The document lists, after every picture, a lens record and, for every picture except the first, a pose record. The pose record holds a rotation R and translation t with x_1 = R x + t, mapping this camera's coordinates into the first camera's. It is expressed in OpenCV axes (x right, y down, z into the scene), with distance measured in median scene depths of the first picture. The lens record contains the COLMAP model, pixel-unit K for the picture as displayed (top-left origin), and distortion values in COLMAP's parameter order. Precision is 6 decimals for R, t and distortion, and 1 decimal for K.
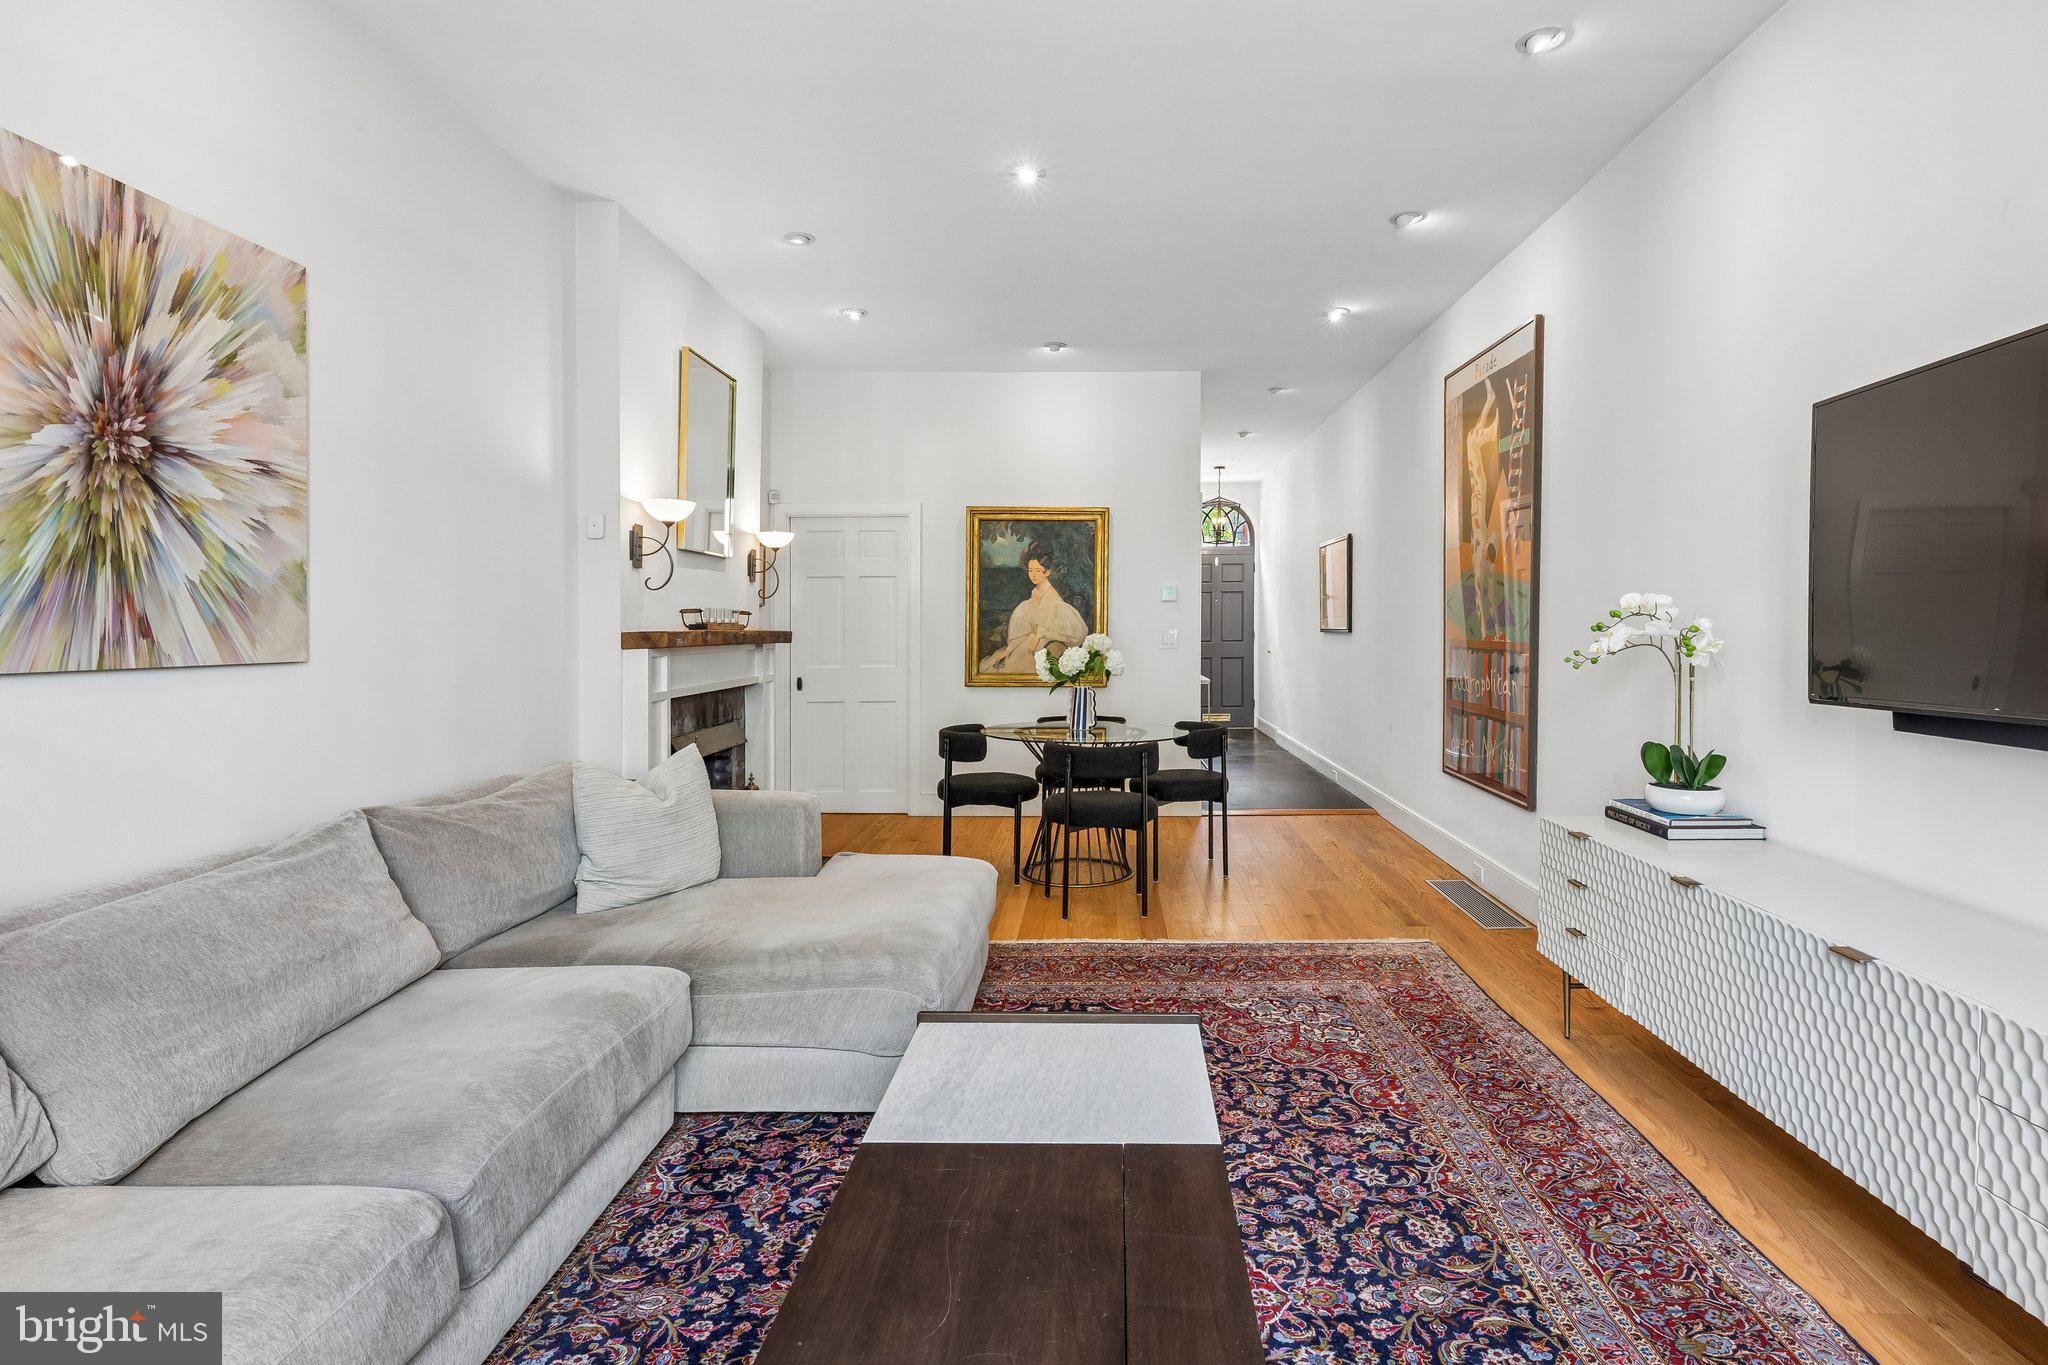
lens RADIAL K [[995.3, 0, 1093.8], [0, 995.3, 669.1], [0, 0, 1]] dist [0.016697, -0.000632]
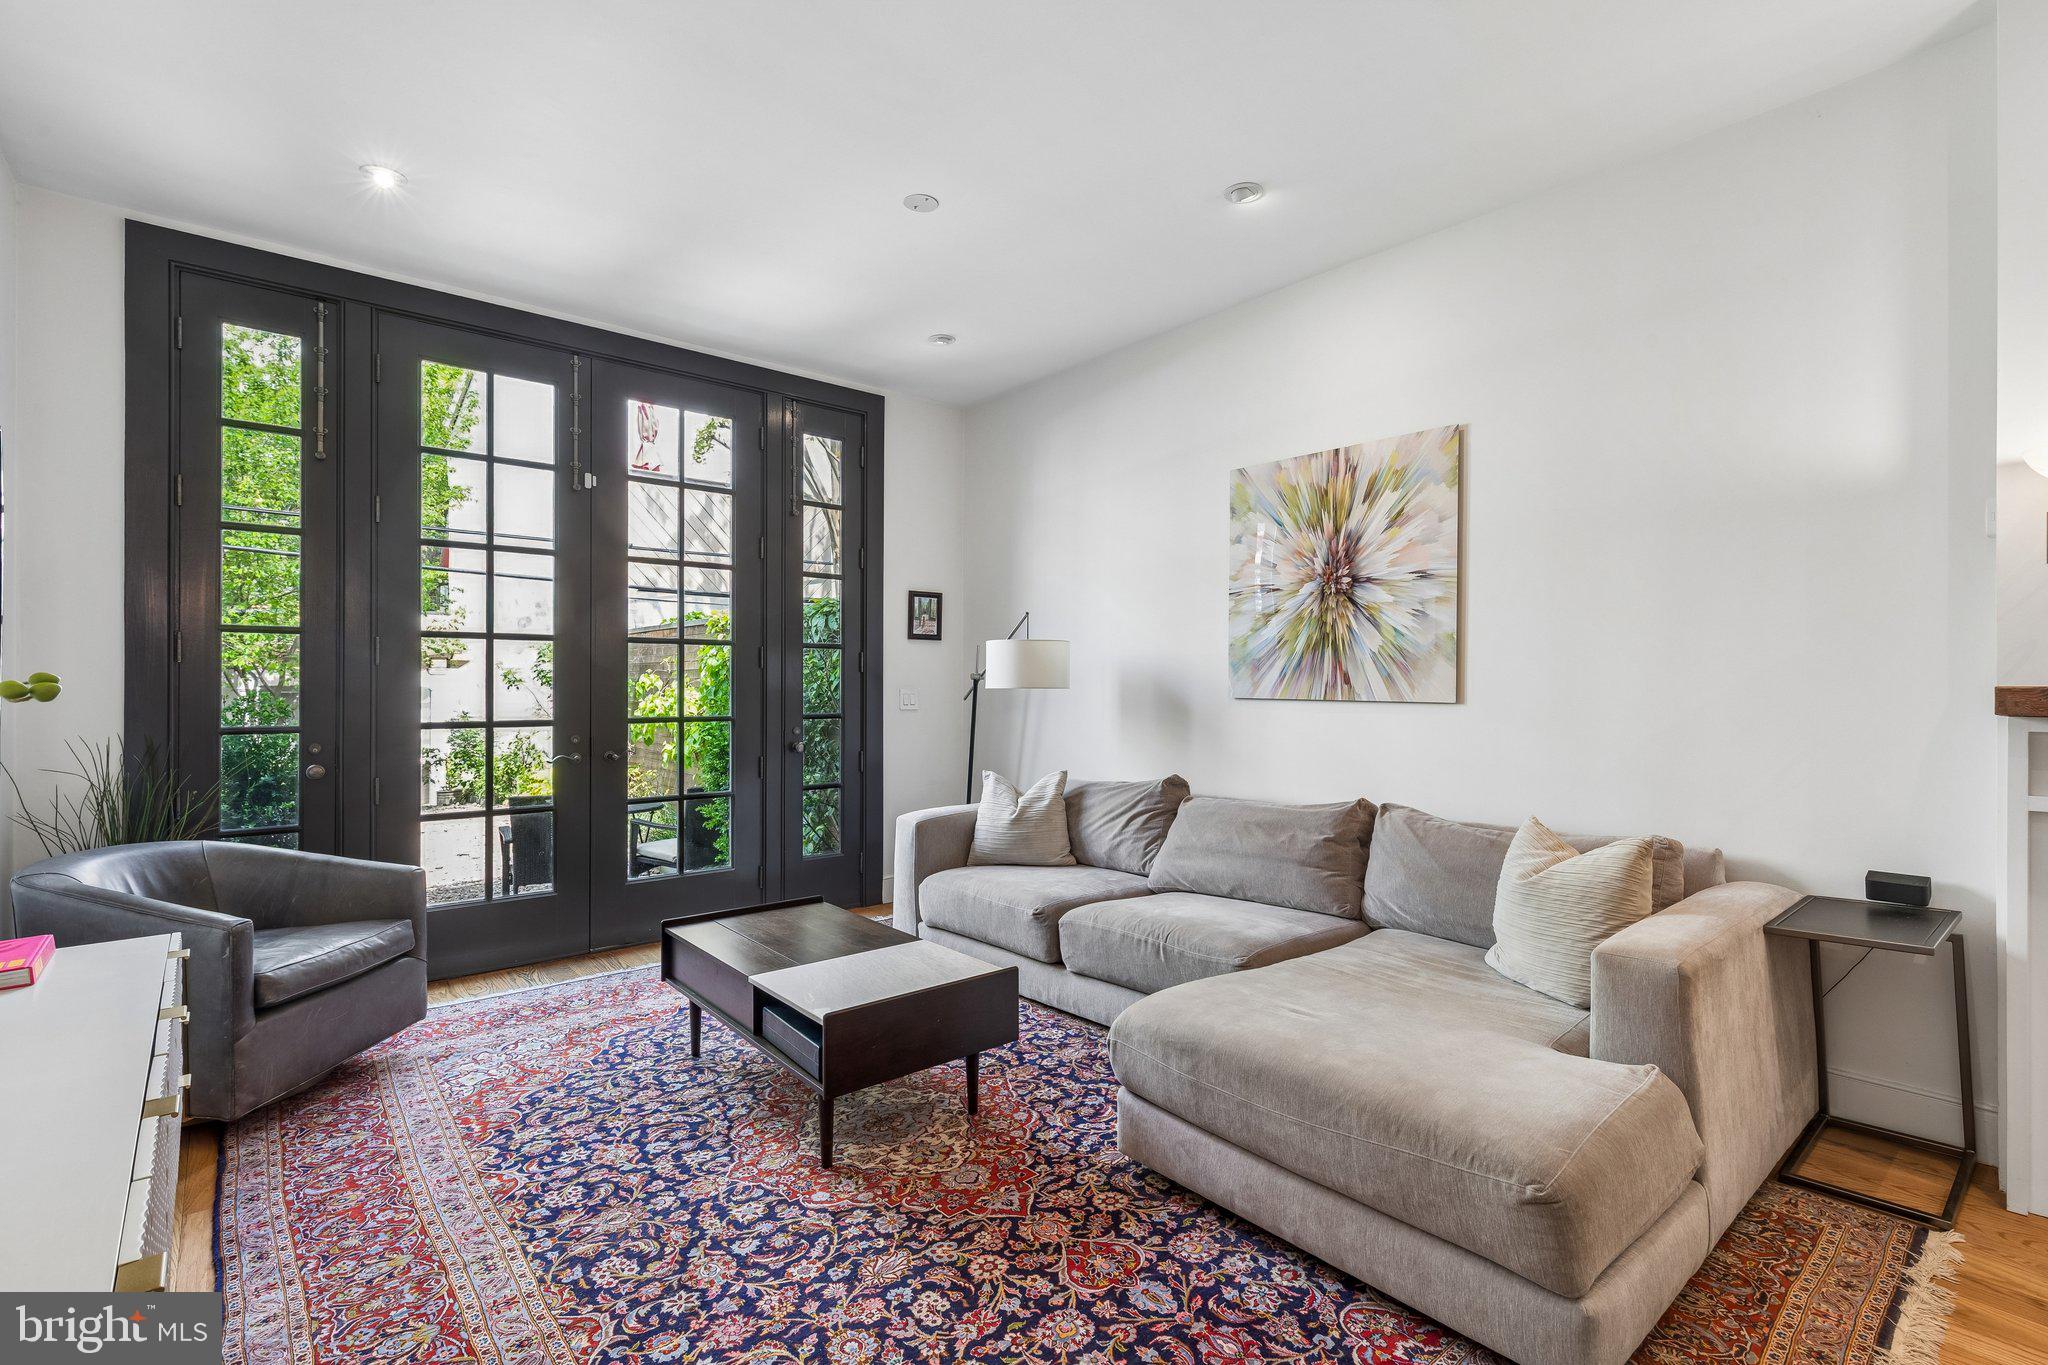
lens RADIAL K [[938.4, 0, 1052.6], [0, 938.4, 683.6], [0, 0, 1]] dist [0.011963, 0.000070]
pose [[-0.745002, 0.009099, -0.667000, 0.534447], [-0.024409, 0.998866, 0.040889, -0.077488], [0.666615, 0.046743, -0.743935, 1.658728]]
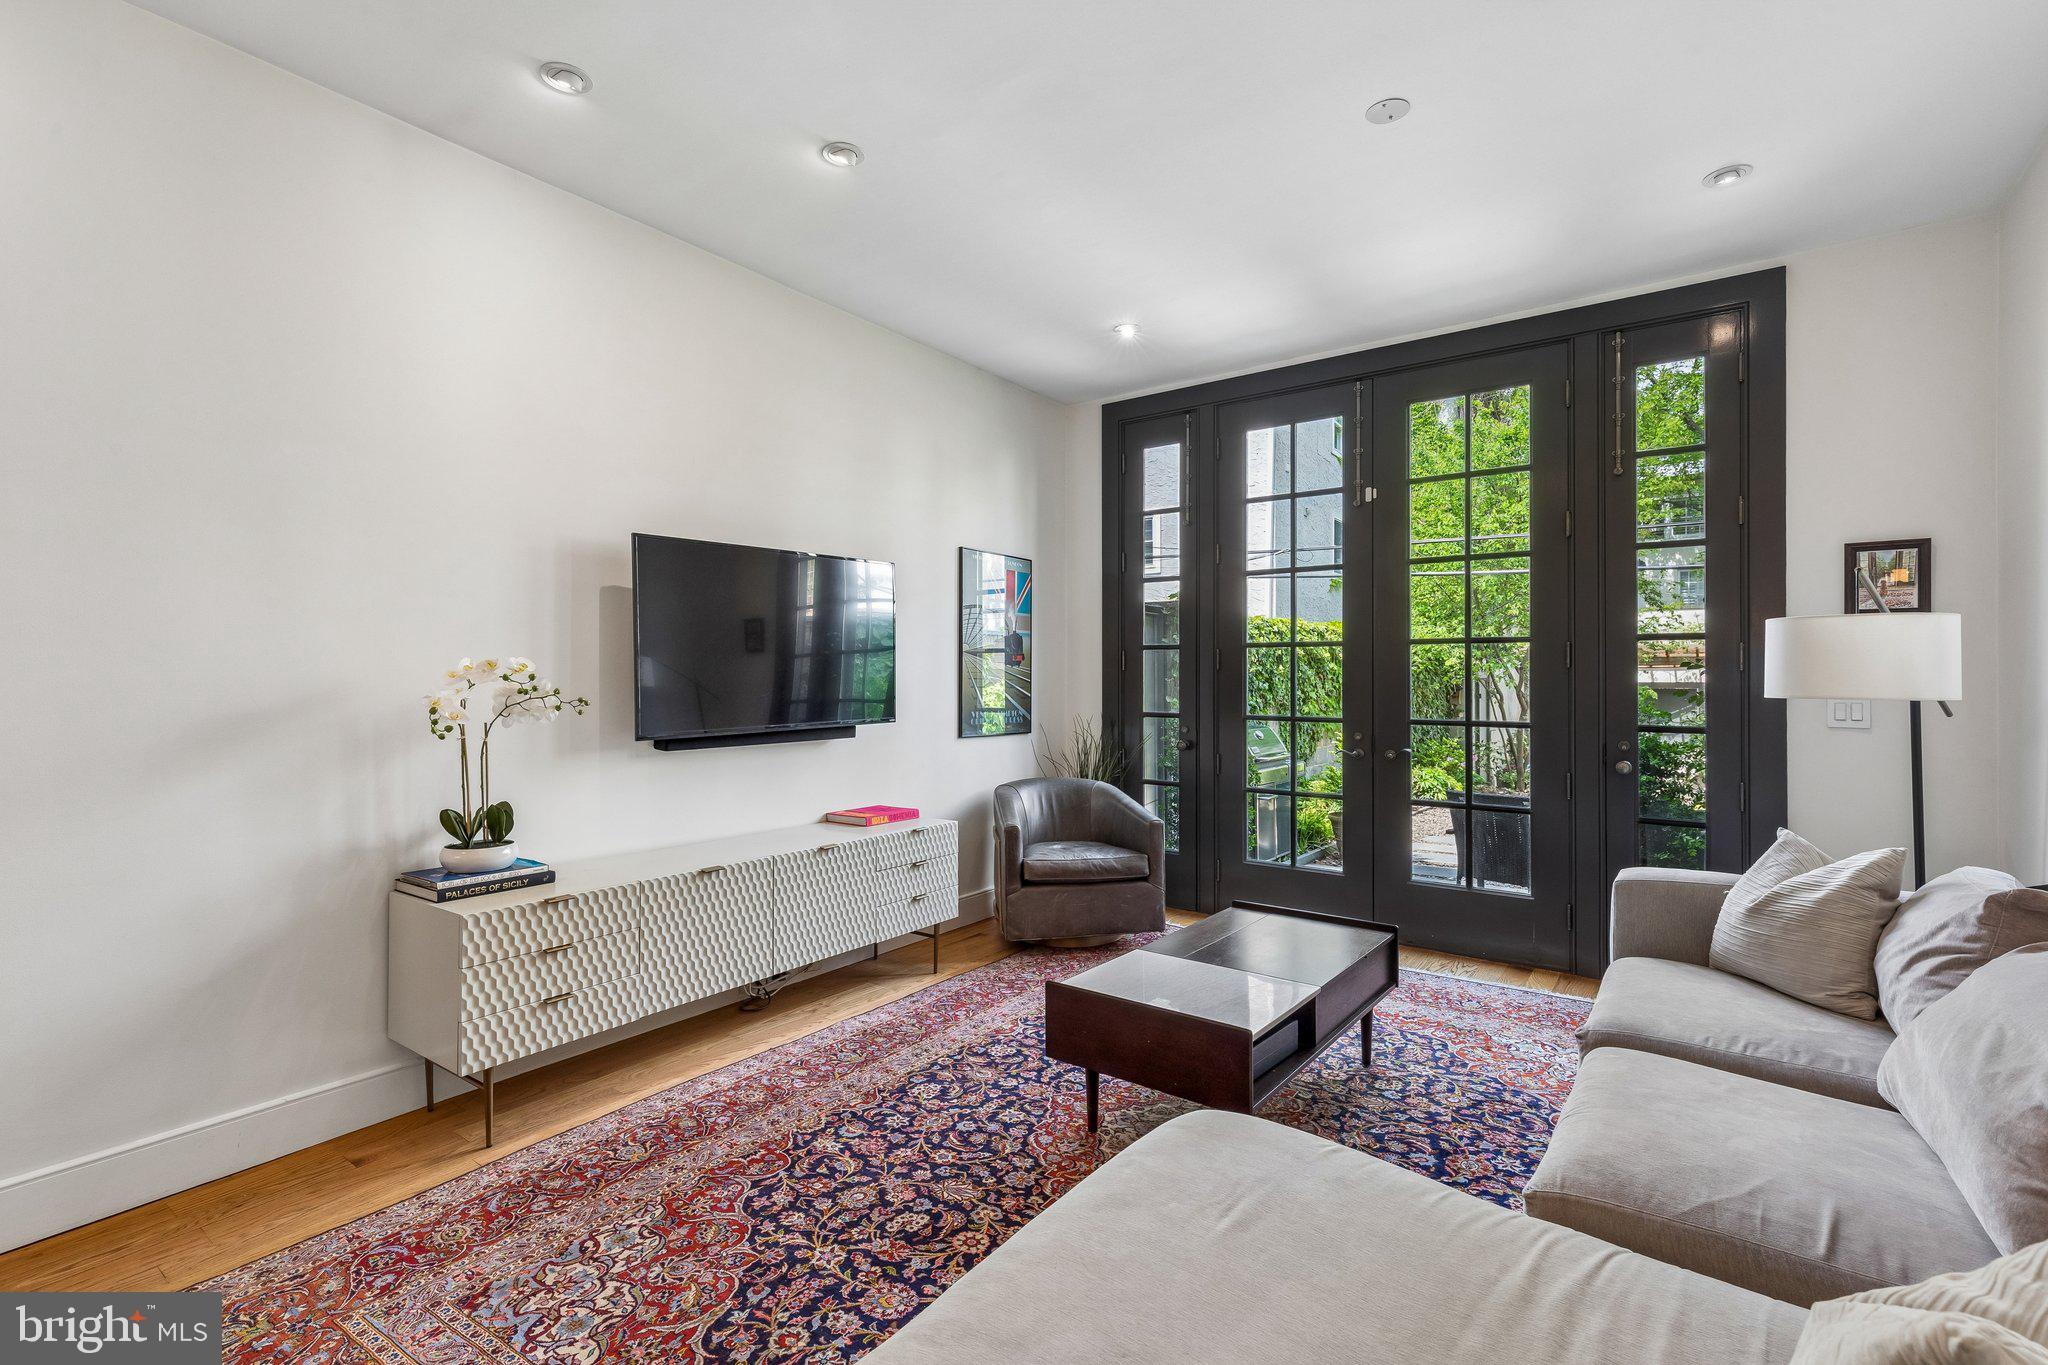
lens RADIAL K [[934.8, 0, 1024.0], [0, 934.8, 682.5], [0, 0, 1]] dist [0.005078, 0.000051]
pose [[-0.813221, 0.005536, 0.581928, -0.495531], [0.030930, 0.998953, 0.033720, -0.074097], [-0.581132, 0.045421, -0.812541, 1.679239]]
